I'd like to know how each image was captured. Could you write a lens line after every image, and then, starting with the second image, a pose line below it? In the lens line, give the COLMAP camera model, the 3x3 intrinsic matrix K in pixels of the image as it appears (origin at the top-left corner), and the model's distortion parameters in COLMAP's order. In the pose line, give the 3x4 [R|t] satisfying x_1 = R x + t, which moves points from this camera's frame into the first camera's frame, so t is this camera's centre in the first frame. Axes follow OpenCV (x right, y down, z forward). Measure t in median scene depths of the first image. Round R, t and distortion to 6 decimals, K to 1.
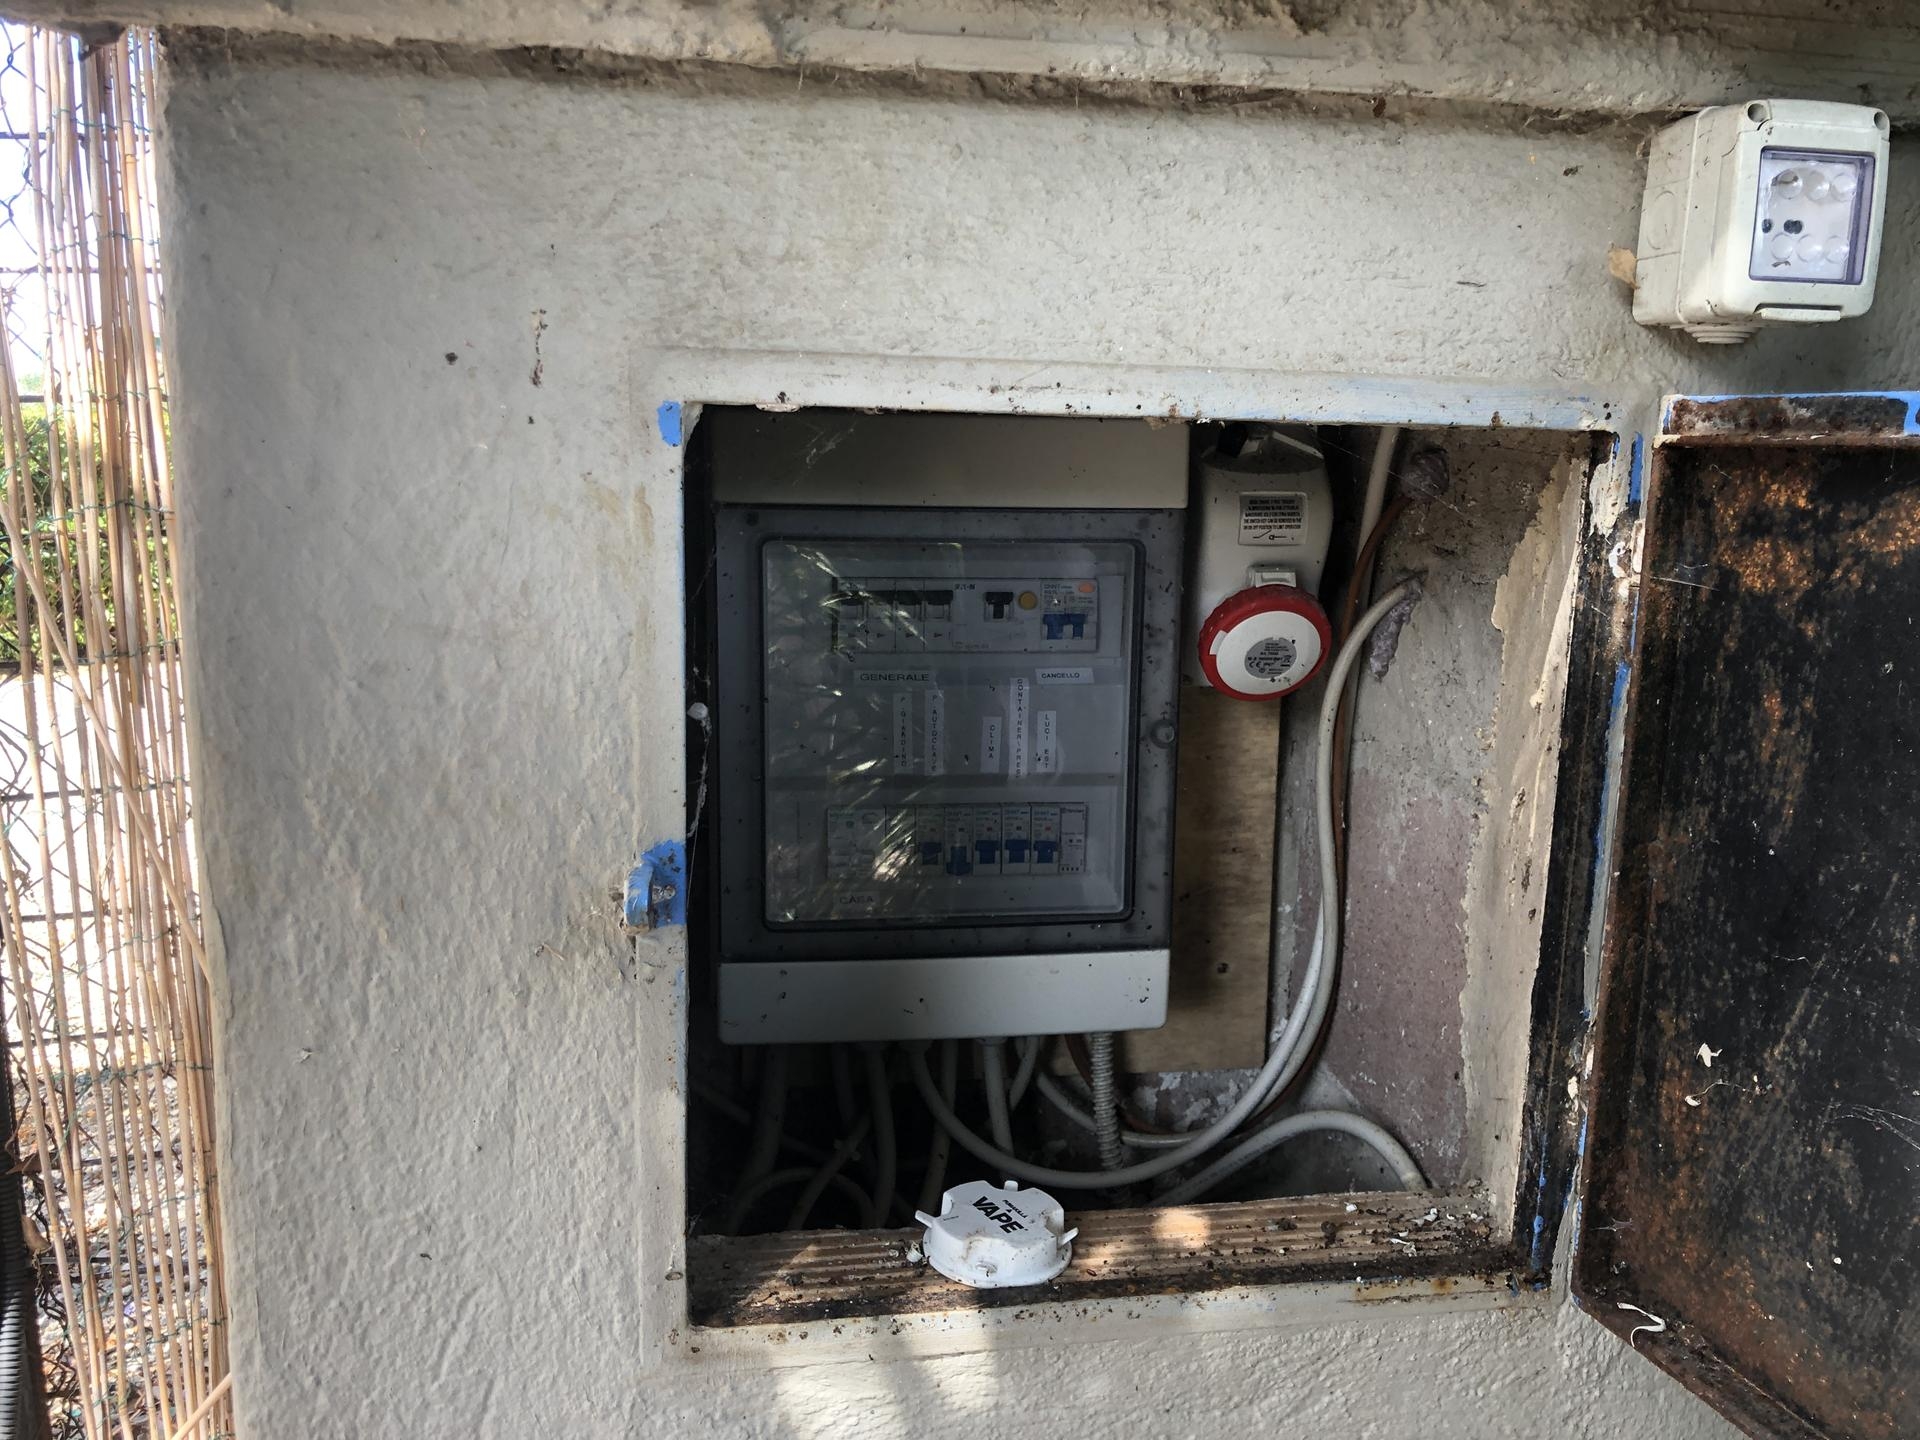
lens RADIAL K [[1594.1, 0, 960.0], [0, 1594.1, 720.0], [0, 0, 1]] dist [0.018832, 0.006922]
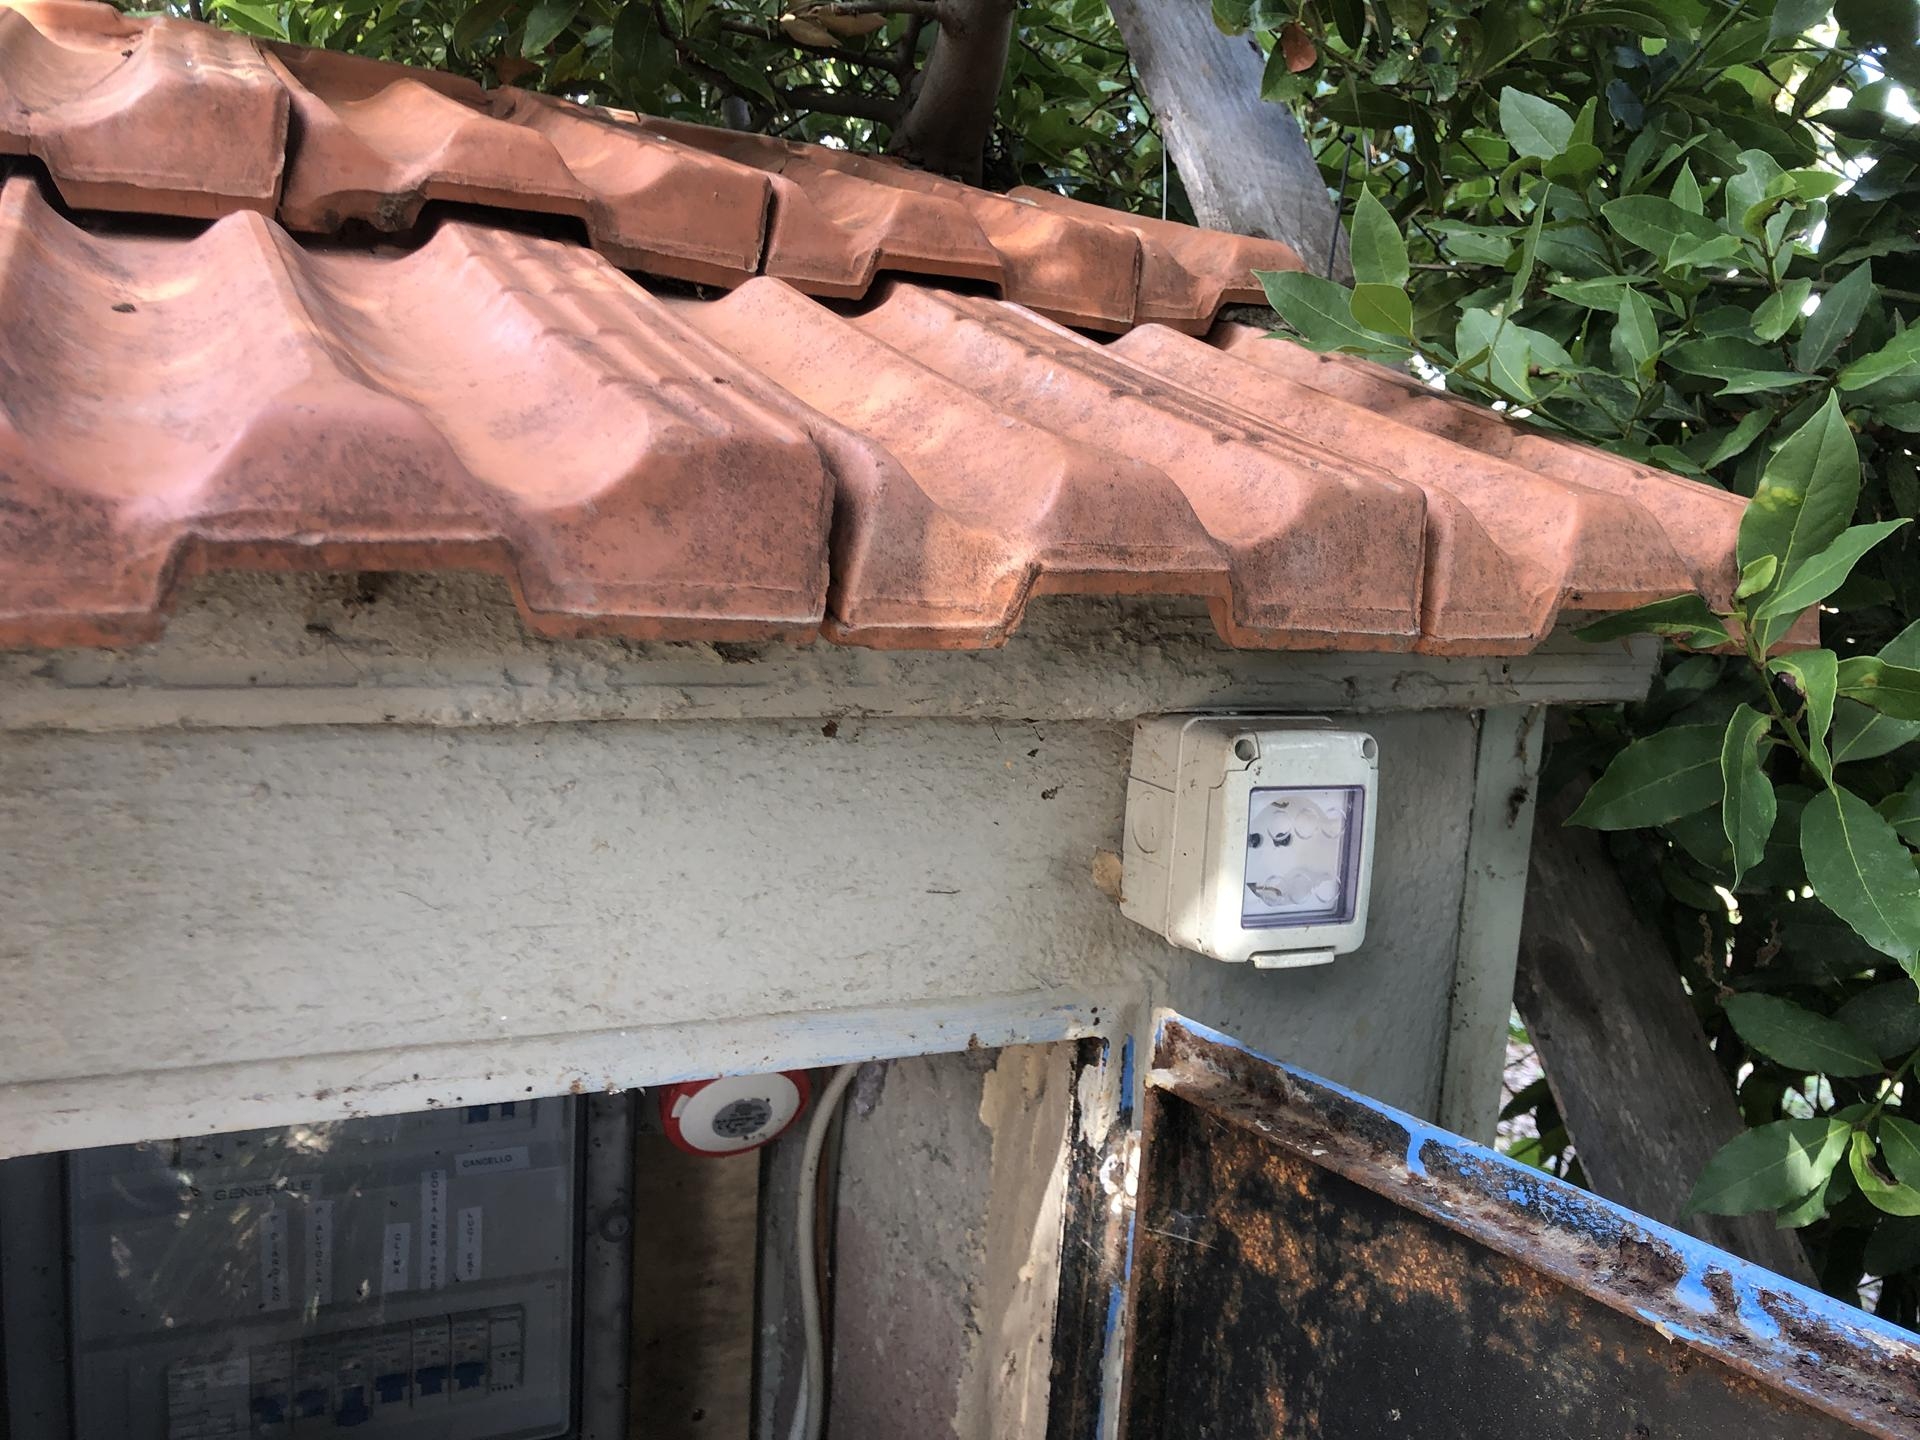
lens RADIAL K [[1594.1, 0, 960.0], [0, 1594.1, 720.0], [0, 0, 1]] dist [0.018832, 0.006922]
pose [[0.956854, -0.000836, 0.290566, 0.084975], [0.012209, 0.999228, -0.037331, -0.333915], [-0.290311, 0.039268, 0.956126, 0.192224]]
